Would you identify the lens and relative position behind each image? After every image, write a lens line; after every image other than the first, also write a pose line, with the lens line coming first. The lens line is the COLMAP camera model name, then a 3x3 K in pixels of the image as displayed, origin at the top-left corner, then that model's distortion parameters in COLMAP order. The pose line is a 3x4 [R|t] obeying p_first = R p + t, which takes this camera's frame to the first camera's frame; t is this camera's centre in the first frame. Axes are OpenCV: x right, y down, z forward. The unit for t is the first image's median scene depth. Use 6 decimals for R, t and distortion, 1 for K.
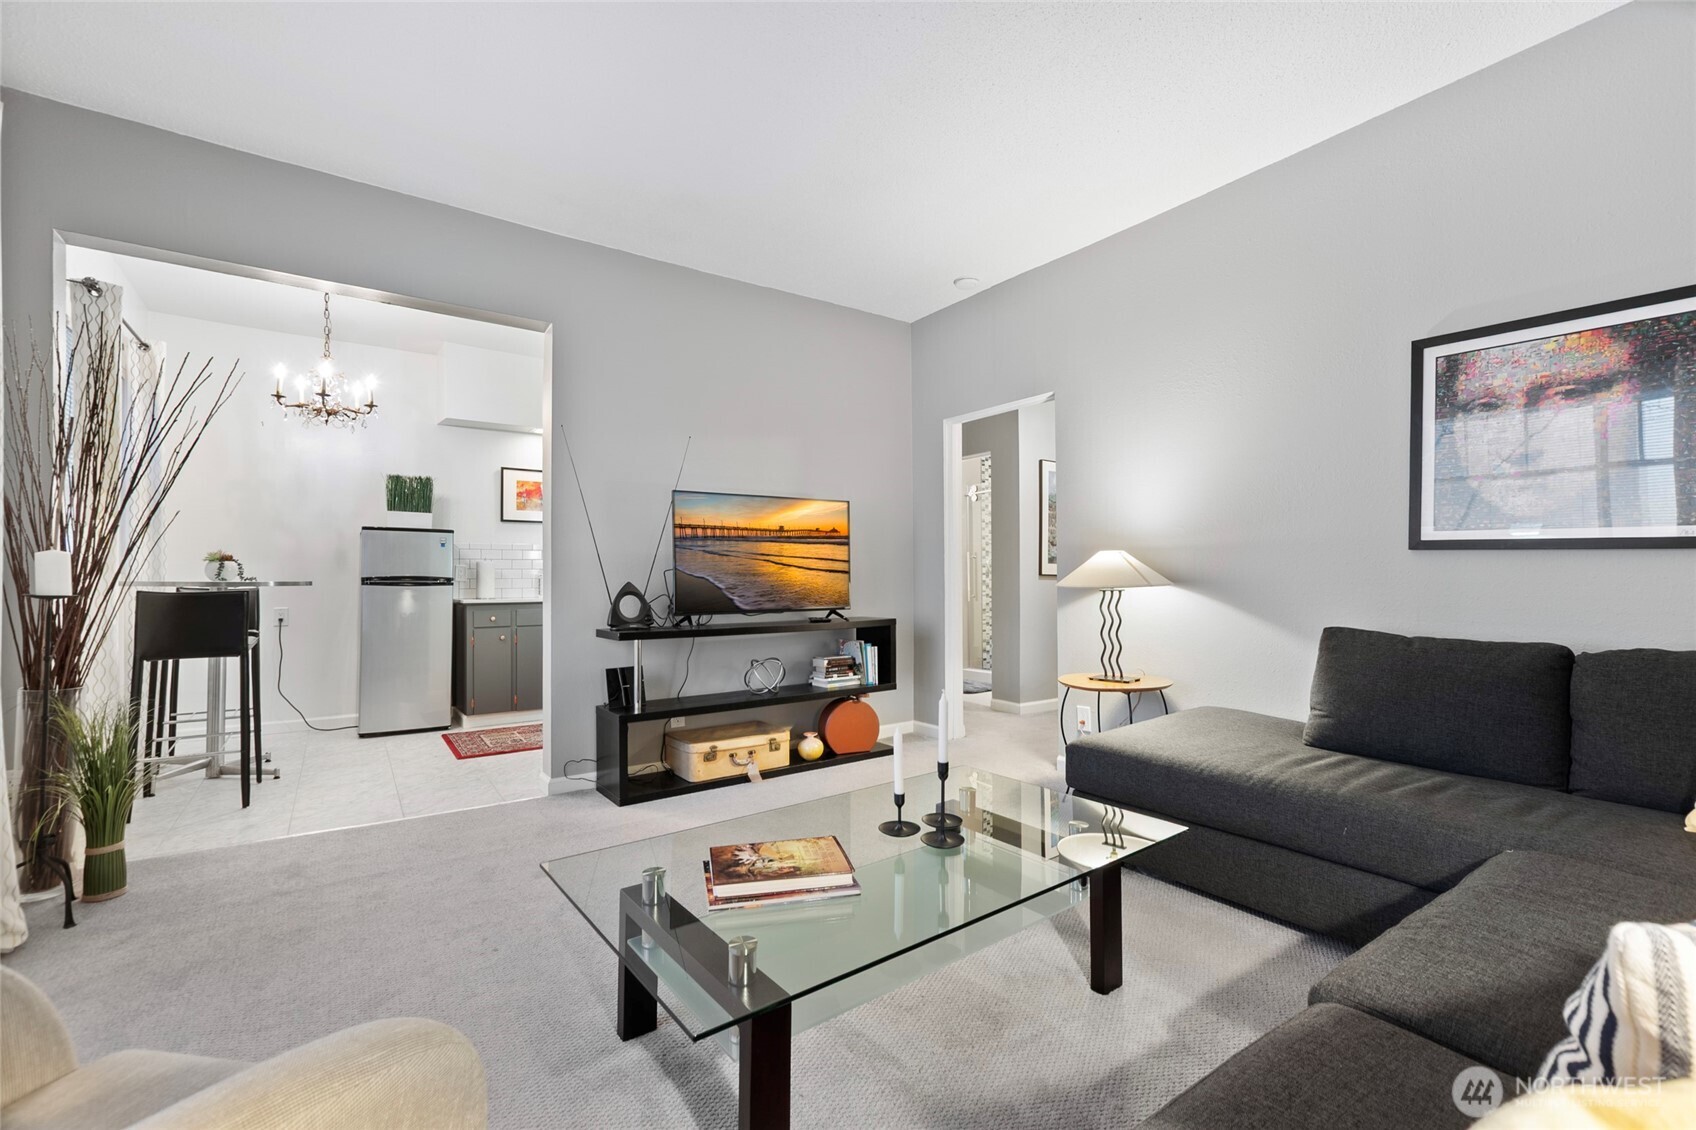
lens RADIAL K [[738.3, 0, 845.6], [0, 738.3, 573.7], [0, 0, 1]] dist [-0.000049, 0.000234]
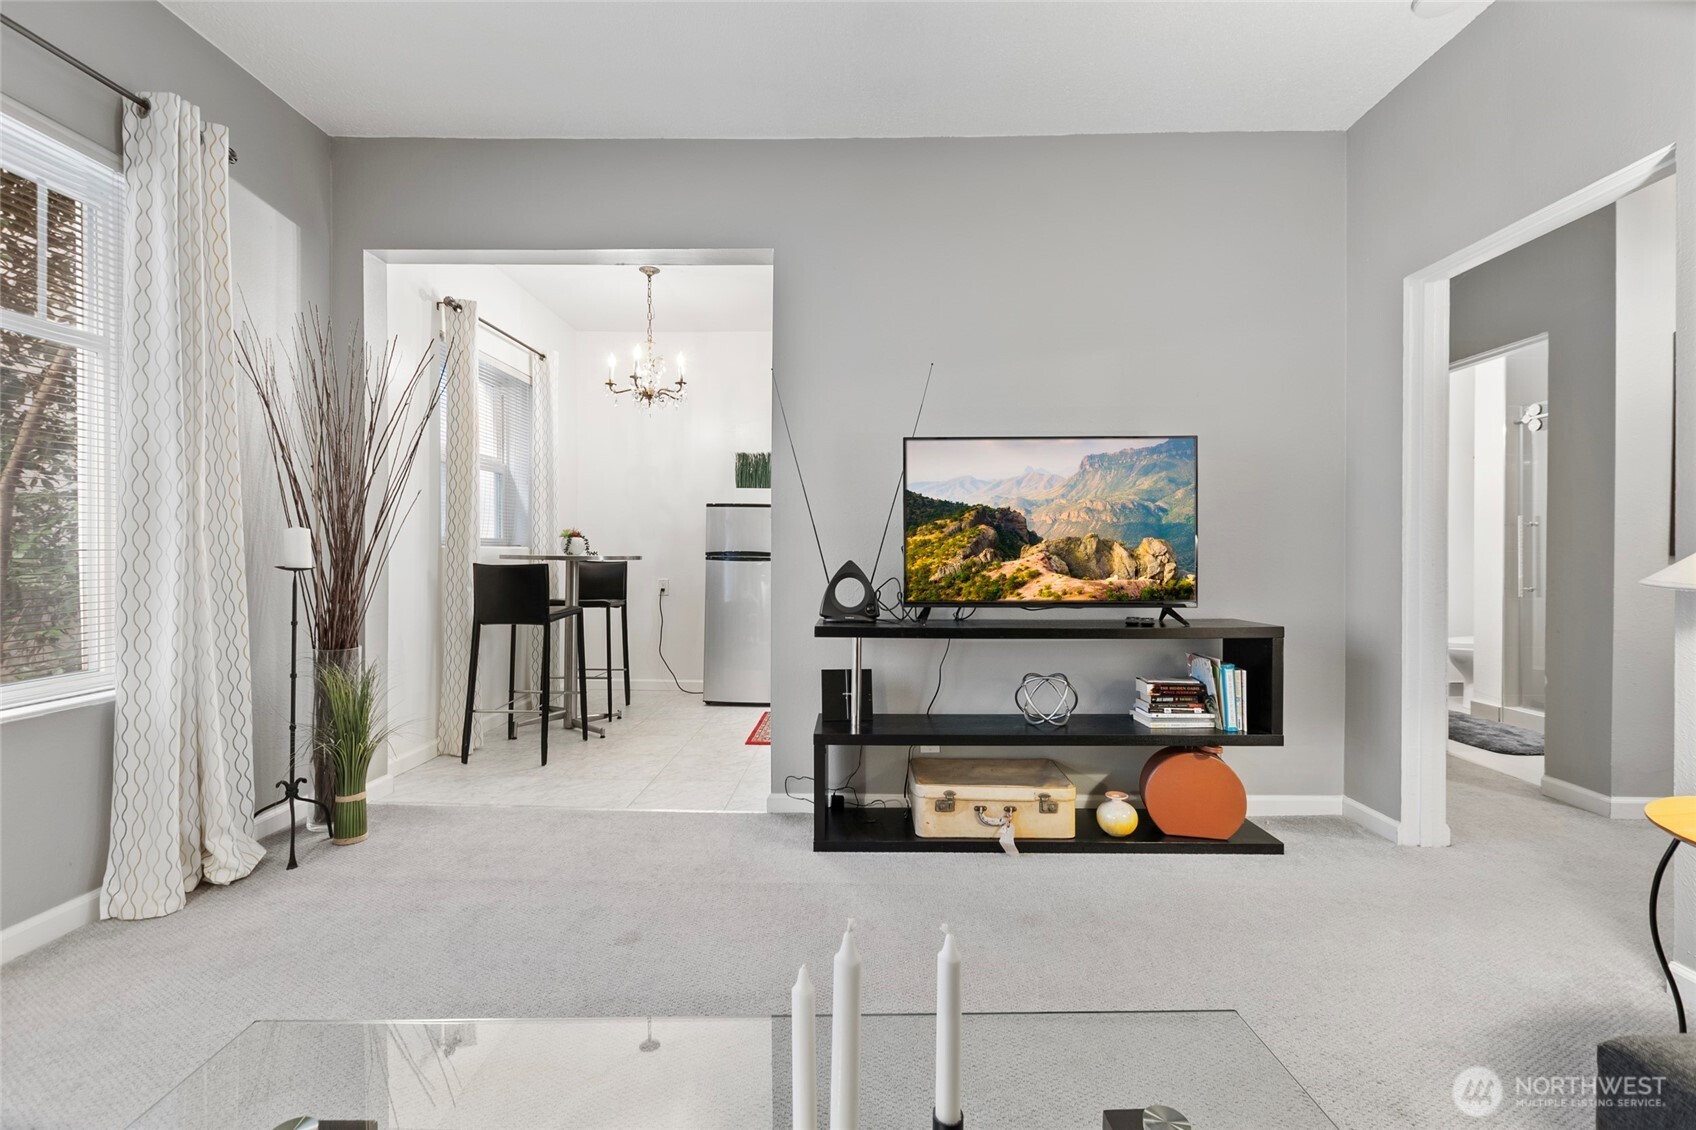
lens RADIAL K [[725.0, 0, 852.9], [0, 725.0, 557.4], [0, 0, 1]] dist [0.002214, 0.000464]
pose [[0.803327, 0.010110, -0.595452, 0.153048], [-0.003408, 0.999918, 0.012379, -0.001374], [0.595528, -0.007915, 0.803295, 0.362636]]
